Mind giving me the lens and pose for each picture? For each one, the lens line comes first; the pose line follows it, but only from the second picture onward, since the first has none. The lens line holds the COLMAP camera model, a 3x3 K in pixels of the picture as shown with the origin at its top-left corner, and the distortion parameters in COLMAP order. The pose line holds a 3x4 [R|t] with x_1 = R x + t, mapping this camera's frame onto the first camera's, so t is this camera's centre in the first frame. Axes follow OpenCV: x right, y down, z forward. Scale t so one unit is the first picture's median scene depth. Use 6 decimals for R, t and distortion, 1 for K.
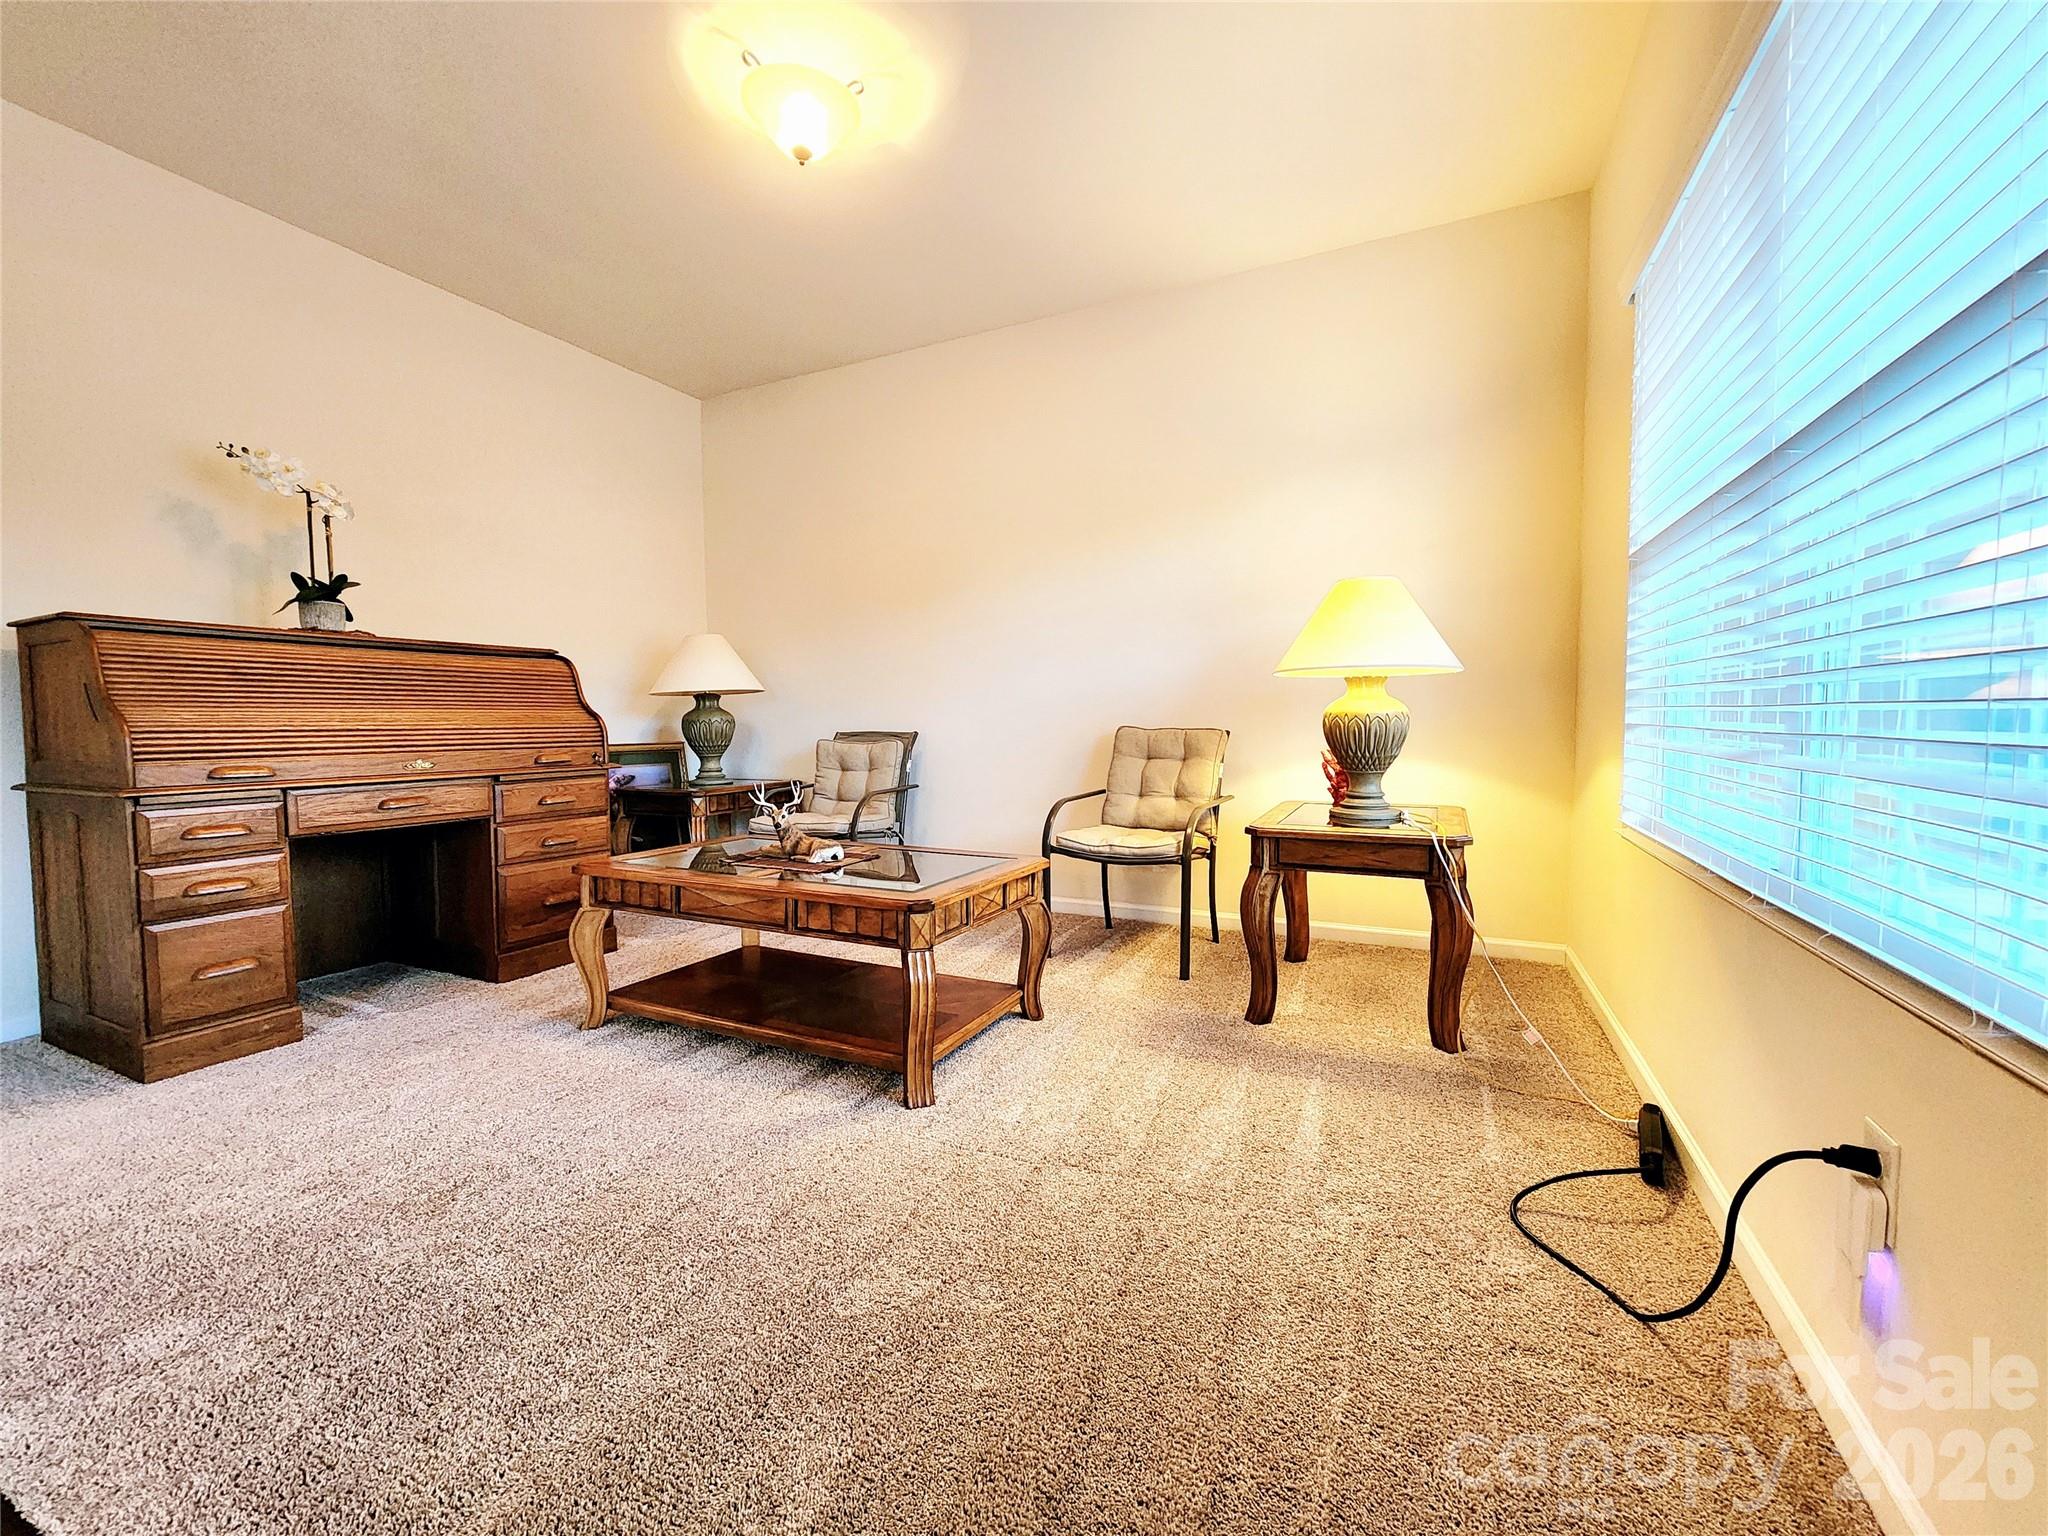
lens RADIAL K [[837.4, 0, 1019.1], [0, 837.4, 766.5], [0, 0, 1]] dist [-0.000292, 0.000487]
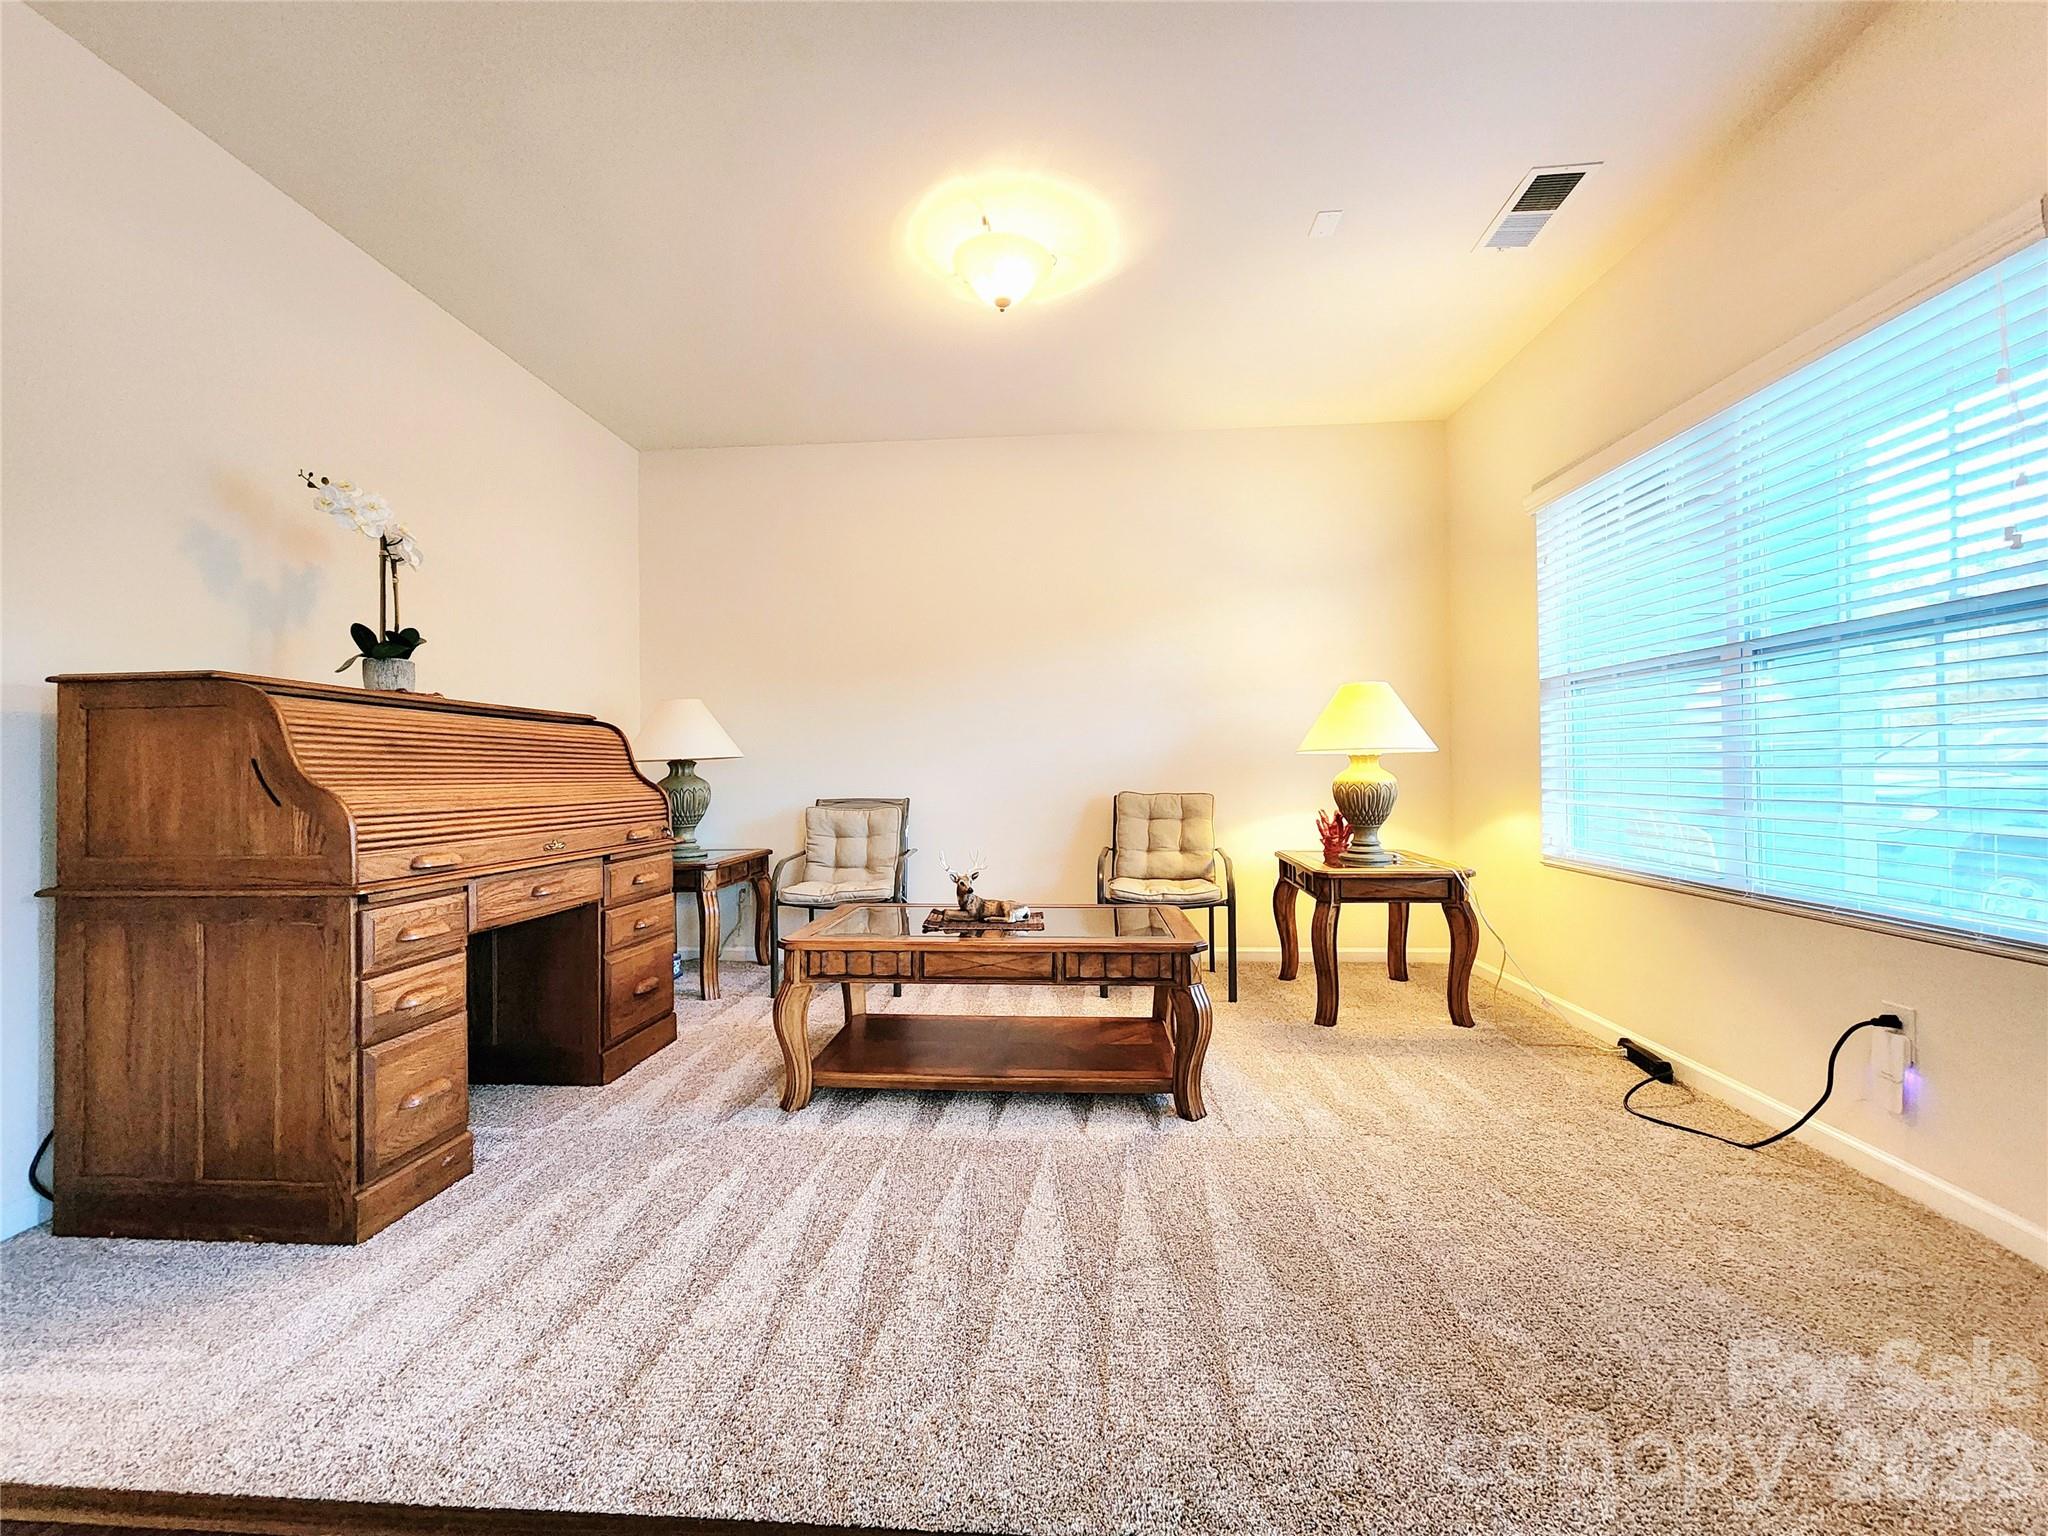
lens RADIAL K [[837.4, 0, 1019.1], [0, 837.4, 766.5], [0, 0, 1]] dist [-0.000292, 0.000487]
pose [[0.926689, 0.000815, 0.375828, -0.591575], [0.024693, 0.997705, -0.063050, -0.017639], [-0.375017, 0.067709, 0.924542, -0.029139]]
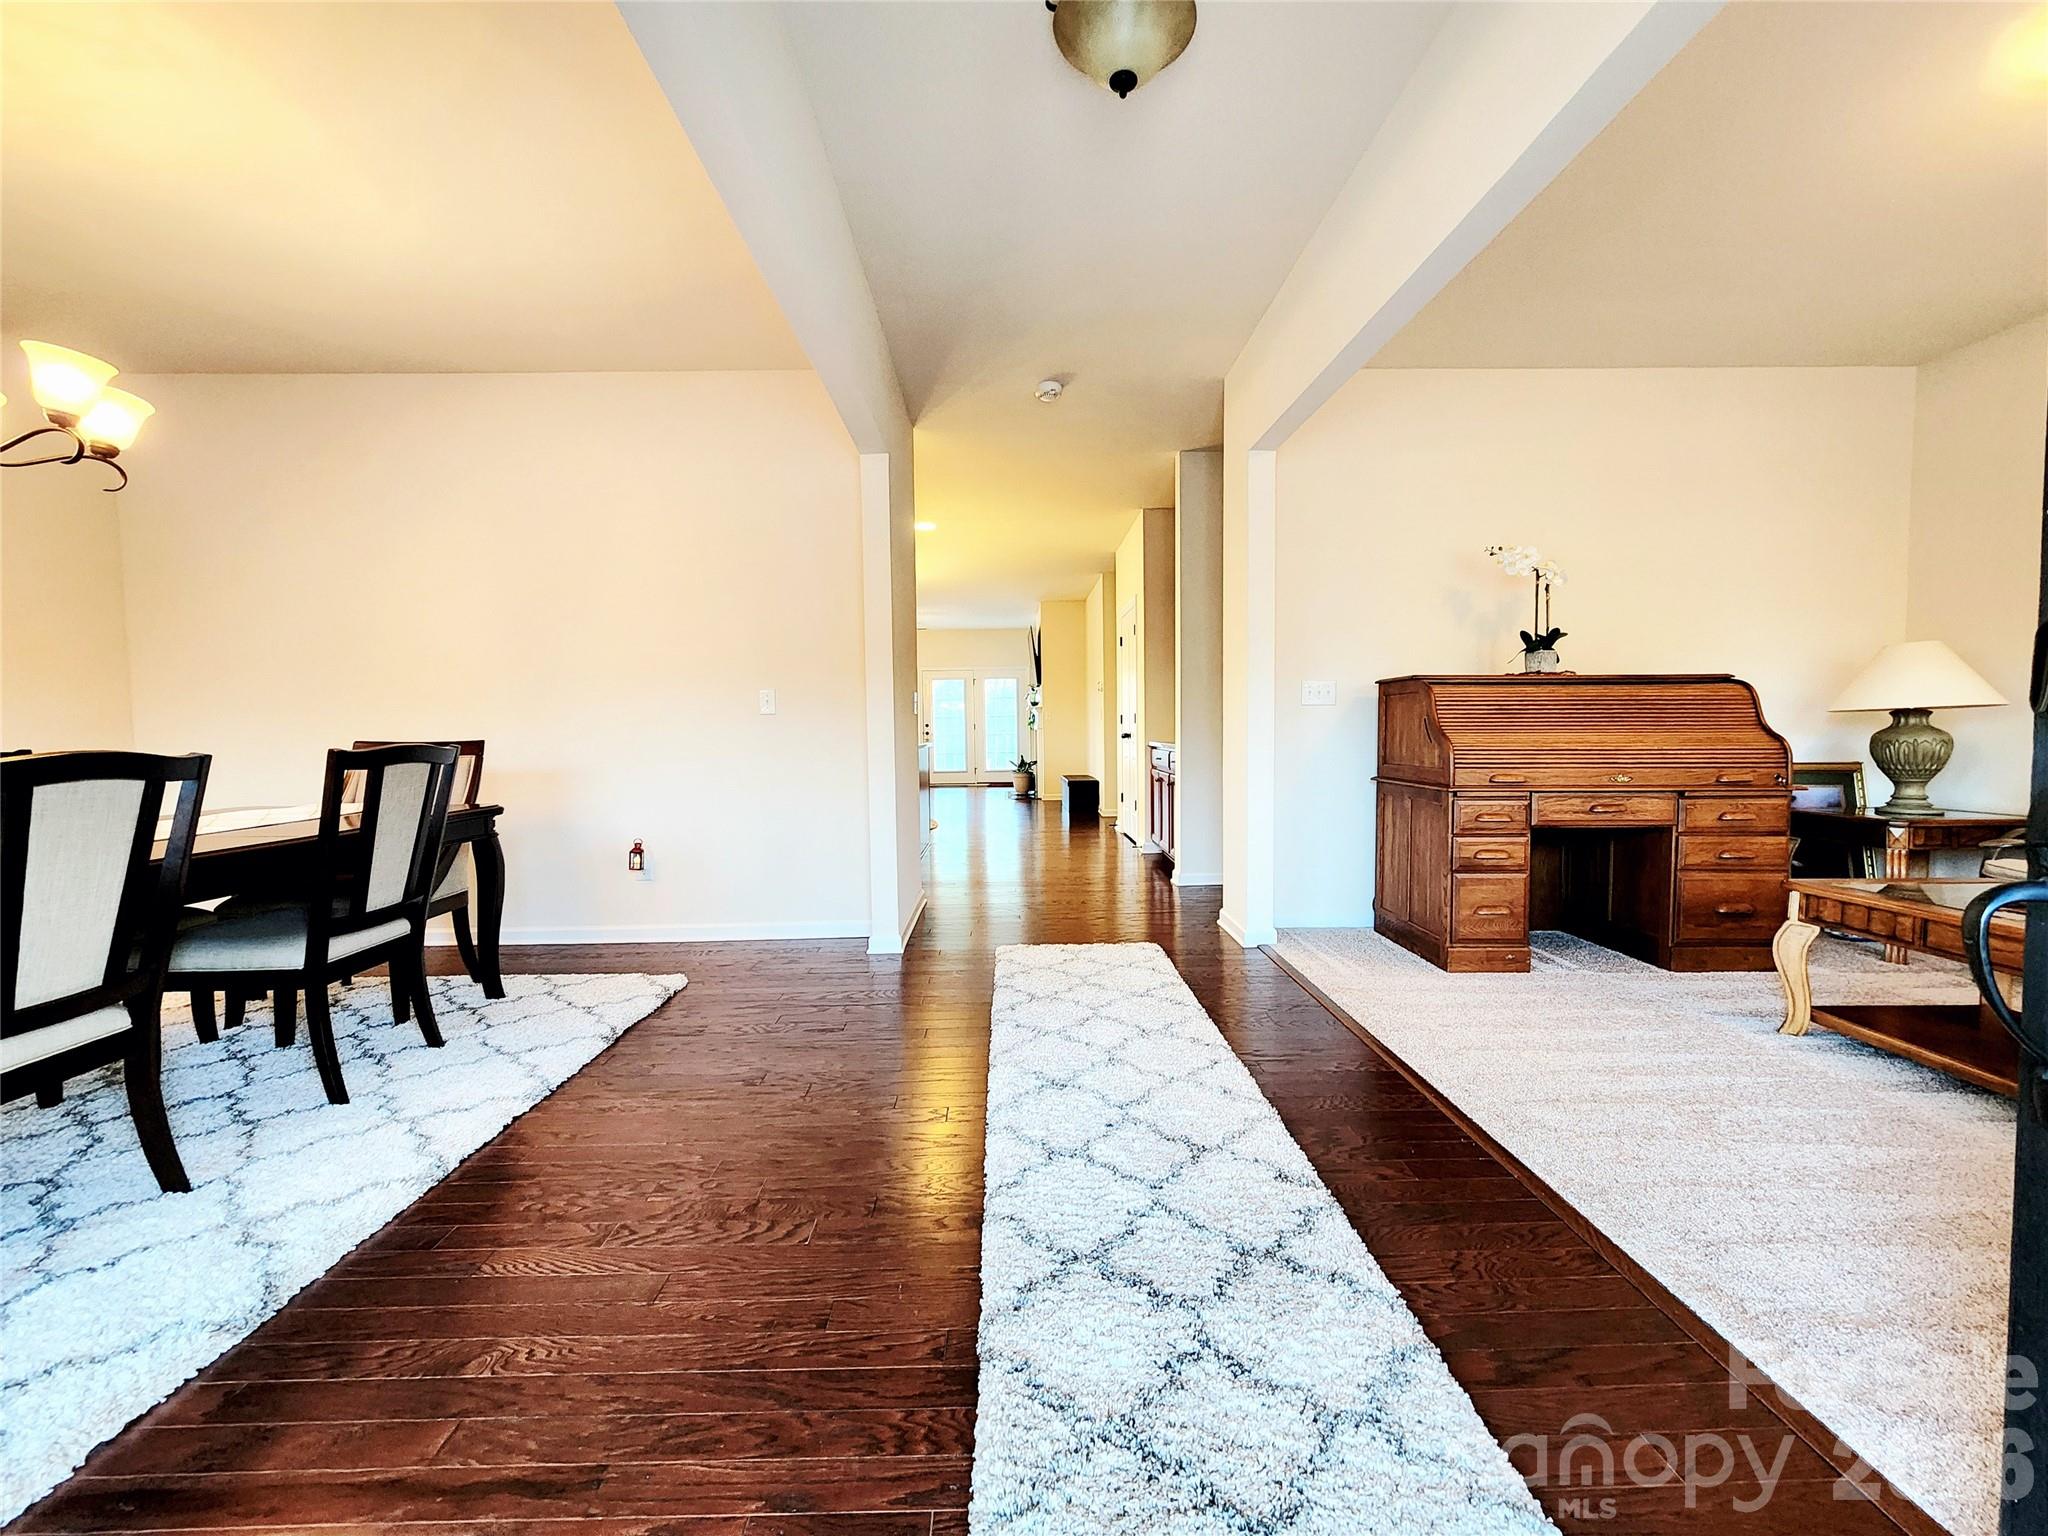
lens RADIAL K [[837.4, 0, 1019.1], [0, 837.4, 766.5], [0, 0, 1]] dist [-0.000292, 0.000487]
pose [[0.447419, 0.047990, -0.893036, -0.008866], [-0.048070, 0.998406, 0.029568, -0.013644], [0.893032, 0.029699, 0.449013, -0.349311]]
